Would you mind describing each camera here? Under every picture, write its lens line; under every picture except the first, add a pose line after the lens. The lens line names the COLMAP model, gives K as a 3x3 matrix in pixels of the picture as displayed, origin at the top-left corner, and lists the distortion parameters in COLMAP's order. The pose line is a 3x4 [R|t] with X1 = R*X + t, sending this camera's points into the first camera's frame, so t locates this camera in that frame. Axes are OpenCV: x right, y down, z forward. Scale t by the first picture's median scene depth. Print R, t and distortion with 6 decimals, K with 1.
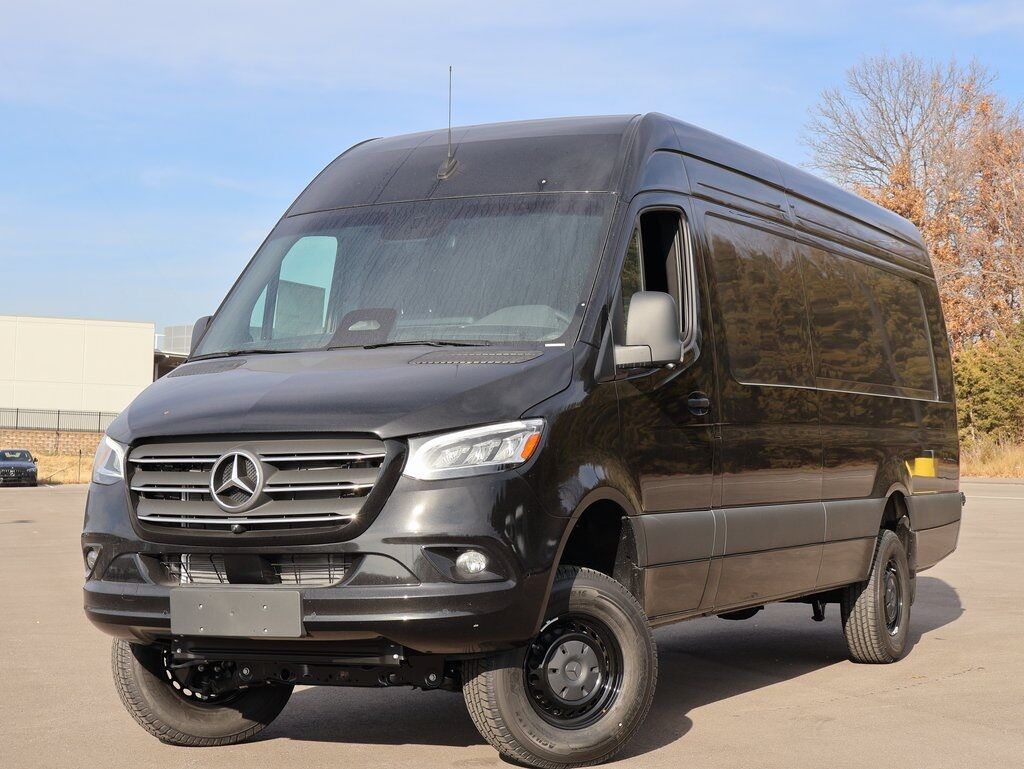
lens RADIAL K [[2029.8, 0, 512.0], [0, 2029.8, 384.5], [0, 0, 1]] dist [0.000864, -0.002112]
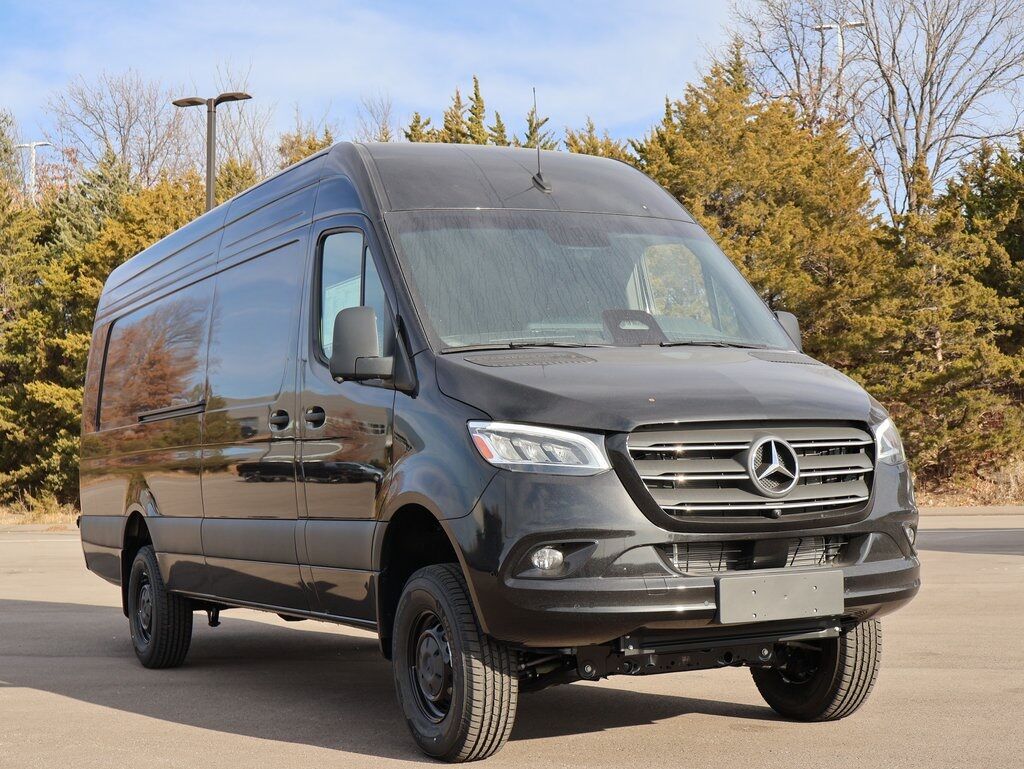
lens RADIAL K [[1633.7, 0, 512.0], [0, 1633.7, 384.5], [0, 0, 1]] dist [-0.027794, -0.046528]
pose [[0.627964, 0.038309, 0.777299, -0.846677], [-0.008352, 0.999062, -0.042492, 0.041805], [-0.778198, 0.020191, 0.627694, 0.582809]]
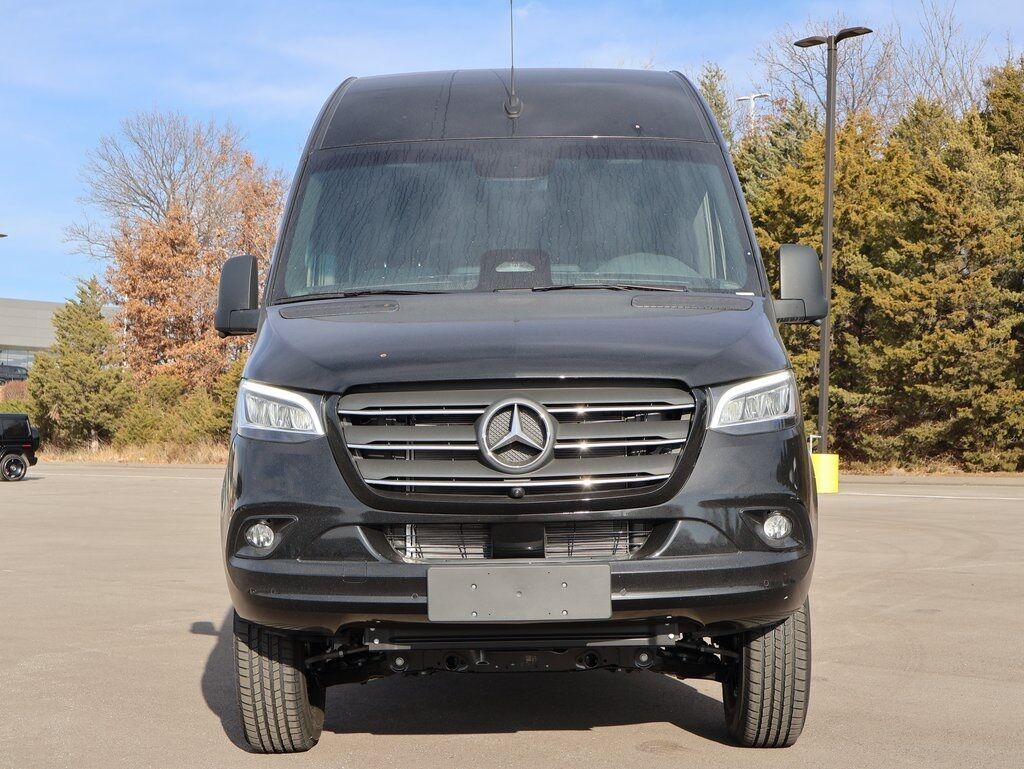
lens RADIAL K [[1652.4, 0, 512.0], [0, 1652.4, 384.5], [0, 0, 1]] dist [-0.000313, -0.013954]
pose [[0.908994, 0.015445, 0.416523, -0.417757], [-0.014126, 0.999881, -0.006248, 0.030440], [-0.416569, -0.000205, 0.909104, 0.377372]]
